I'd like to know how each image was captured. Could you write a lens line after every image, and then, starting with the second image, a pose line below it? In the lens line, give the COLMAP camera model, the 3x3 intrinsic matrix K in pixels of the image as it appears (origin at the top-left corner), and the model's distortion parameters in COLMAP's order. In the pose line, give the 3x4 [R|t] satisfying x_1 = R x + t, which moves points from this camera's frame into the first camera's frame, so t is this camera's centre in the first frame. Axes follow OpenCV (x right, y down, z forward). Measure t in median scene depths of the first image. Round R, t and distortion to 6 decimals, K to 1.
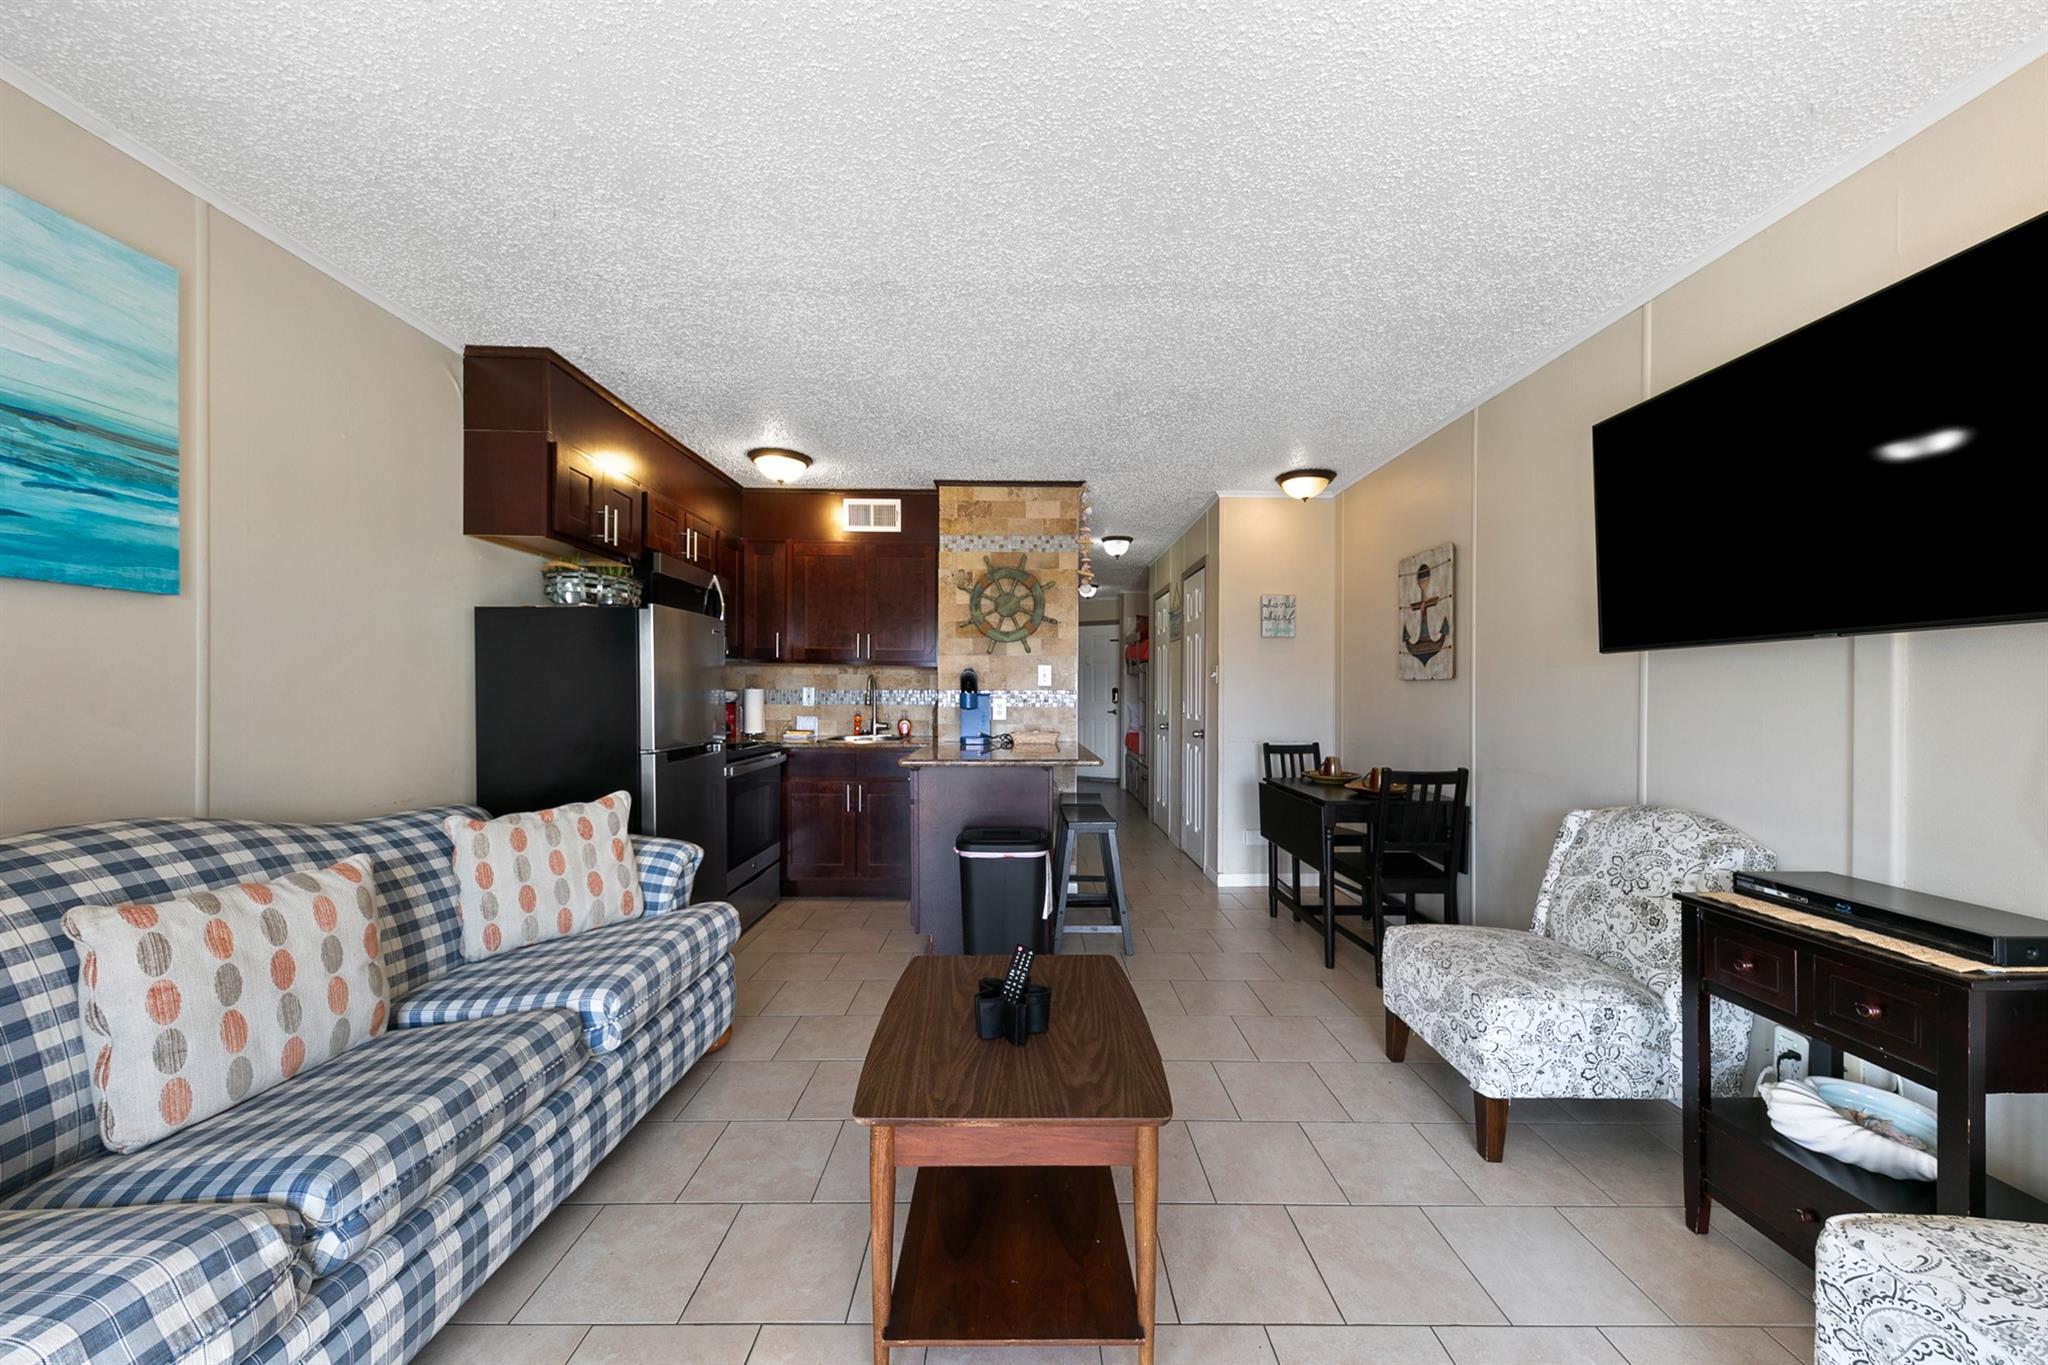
lens RADIAL K [[704.9, 0, 1037.5], [0, 704.9, 695.8], [0, 0, 1]] dist [0.009119, -0.003355]
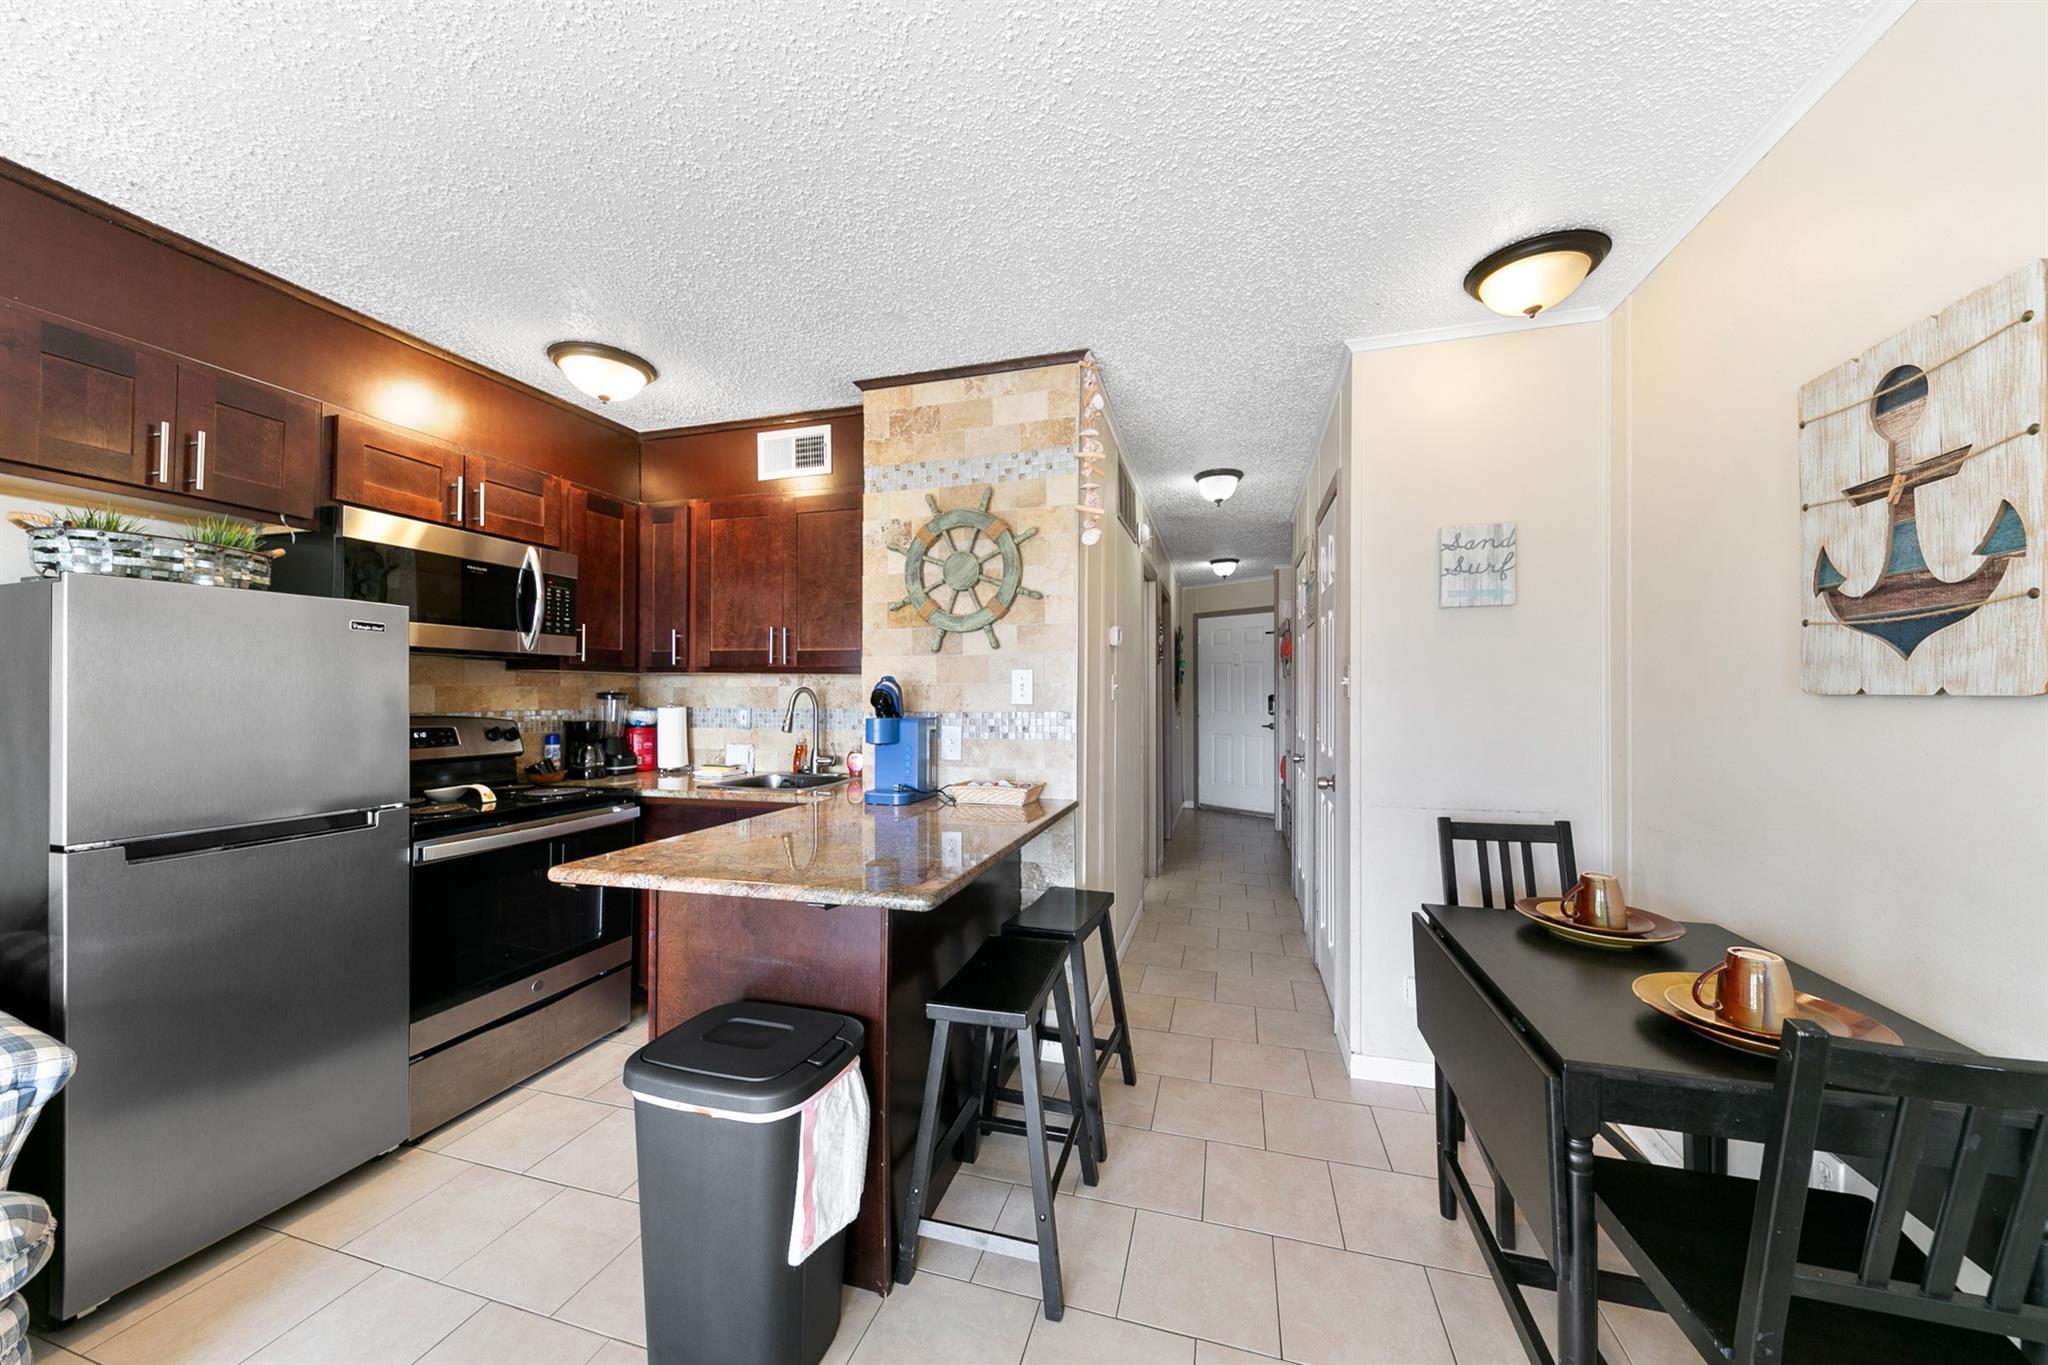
lens RADIAL K [[704.9, 0, 1033.4], [0, 704.9, 692.2], [0, 0, 1]] dist [0.009119, -0.003355]
pose [[0.955176, -0.006236, -0.295974, 0.197361], [0.003744, 0.999953, -0.008986, -0.019080], [0.296016, 0.007475, 0.955154, 0.443185]]
